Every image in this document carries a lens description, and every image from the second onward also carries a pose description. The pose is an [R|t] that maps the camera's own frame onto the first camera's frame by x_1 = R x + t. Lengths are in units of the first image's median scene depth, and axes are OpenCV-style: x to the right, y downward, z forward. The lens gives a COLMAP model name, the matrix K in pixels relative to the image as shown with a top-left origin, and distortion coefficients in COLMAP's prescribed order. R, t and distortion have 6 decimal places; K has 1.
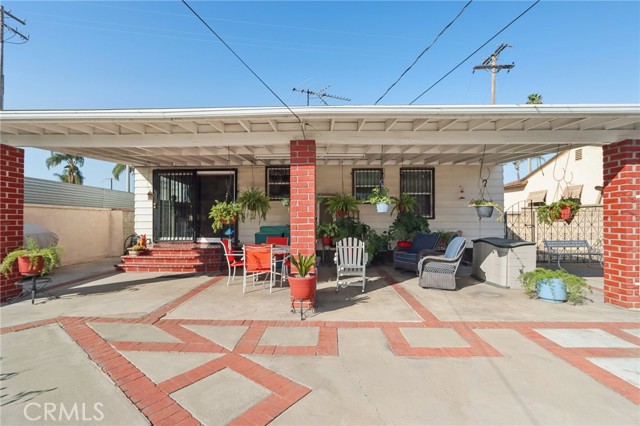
lens RADIAL K [[298.6, 0, 318.5], [0, 298.6, 219.7], [0, 0, 1]] dist [-0.016346, 0.000522]
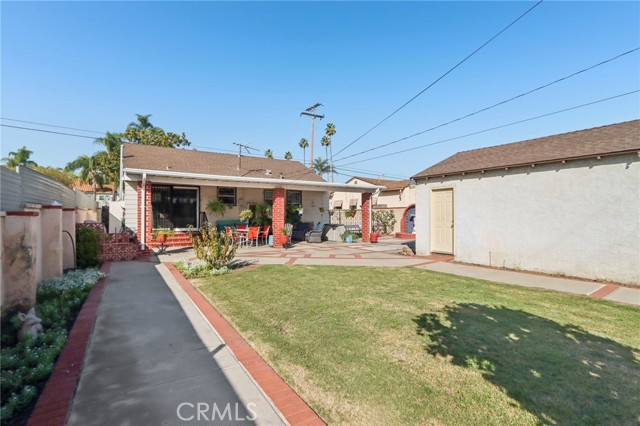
lens RADIAL K [[298.6, 0, 318.5], [0, 298.6, 219.7], [0, 0, 1]] dist [-0.016346, 0.000522]
pose [[0.825611, -0.008901, 0.564169, -0.683404], [0.002722, 0.999927, 0.011792, -0.001872], [-0.564233, -0.008200, 0.825575, -0.772172]]
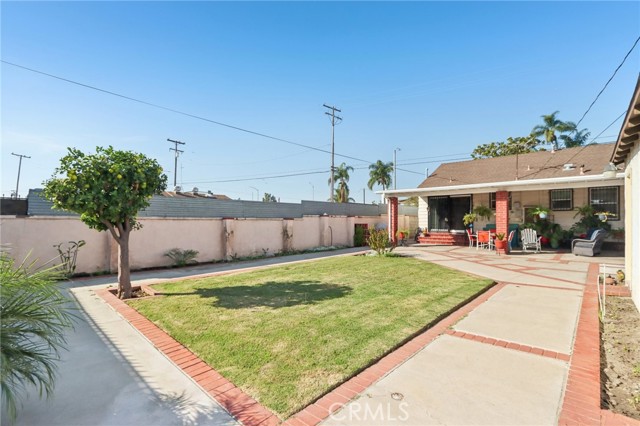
lens RADIAL K [[298.6, 0, 318.5], [0, 298.6, 219.7], [0, 0, 1]] dist [-0.016346, 0.000522]
pose [[0.747507, 0.000866, -0.664254, 0.247328], [-0.001600, 0.999999, -0.000497, -0.003184], [0.664252, 0.001434, 0.747507, -1.054693]]
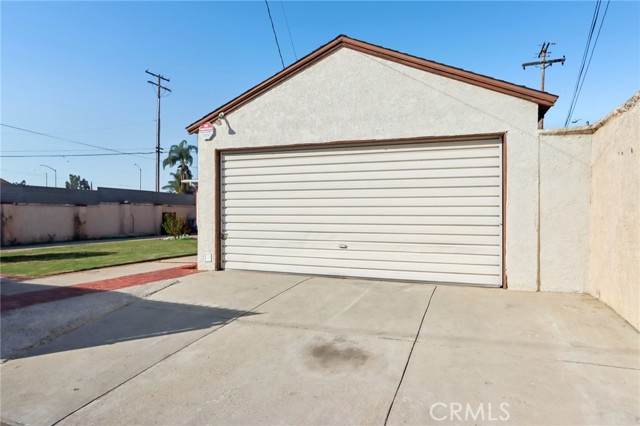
lens RADIAL K [[391.6, 0, 319.1], [0, 391.6, 217.1], [0, 0, 1]] dist [-0.008225, -0.000692]
pose [[0.944031, 0.004058, -0.329832, 0.855505], [-0.003517, 0.999991, 0.002236, 0.039853], [0.329839, -0.000950, 0.944037, -1.444280]]
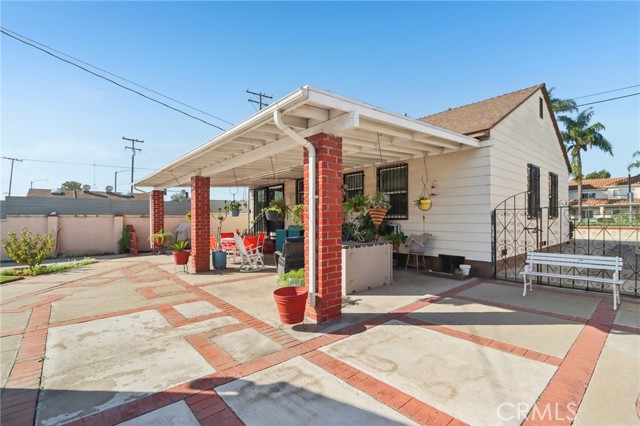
lens RADIAL K [[298.6, 0, 318.5], [0, 298.6, 219.7], [0, 0, 1]] dist [-0.016346, 0.000522]
pose [[0.671397, 0.000350, -0.741097, 0.884276], [0.004709, 0.999978, 0.004739, -0.007136], [0.741083, -0.006671, 0.671381, 0.188346]]
